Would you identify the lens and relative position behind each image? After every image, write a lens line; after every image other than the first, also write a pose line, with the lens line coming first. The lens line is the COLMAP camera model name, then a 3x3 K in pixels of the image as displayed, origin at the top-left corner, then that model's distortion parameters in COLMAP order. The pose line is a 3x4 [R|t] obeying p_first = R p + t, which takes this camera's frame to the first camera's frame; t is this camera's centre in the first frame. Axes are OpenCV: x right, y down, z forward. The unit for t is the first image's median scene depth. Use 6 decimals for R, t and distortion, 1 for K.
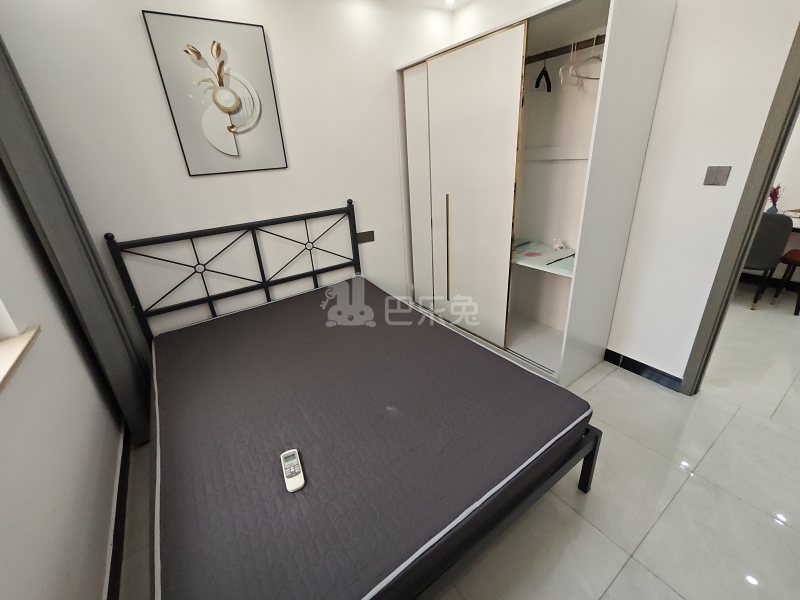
lens RADIAL K [[342.1, 0, 401.0], [0, 342.1, 298.4], [0, 0, 1]] dist [0.002130, 0.001430]
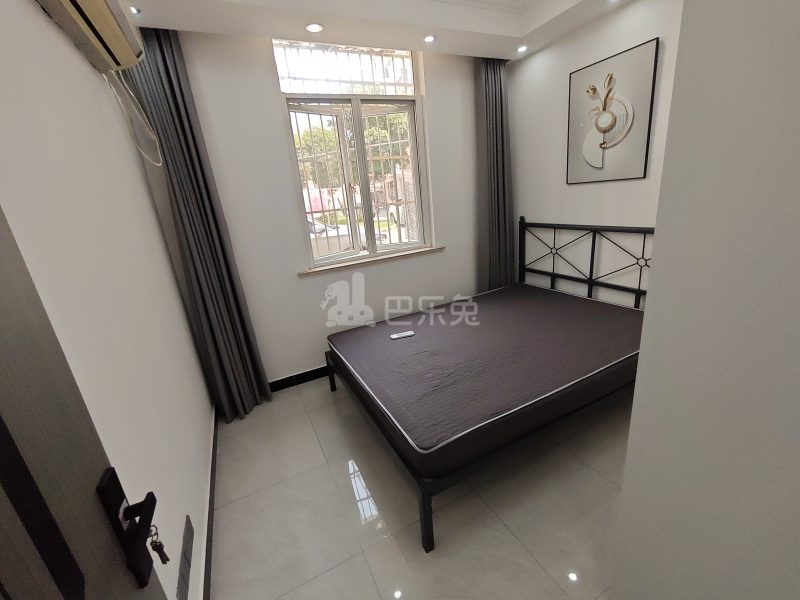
lens RADIAL K [[342.1, 0, 403.4], [0, 342.1, 299.1], [0, 0, 1]] dist [0.002130, 0.001430]
pose [[-0.142617, 0.365742, -0.919725, 0.865423], [-0.294191, 0.871564, 0.392209, -0.293140], [0.945046, 0.326510, -0.016702, 0.543193]]
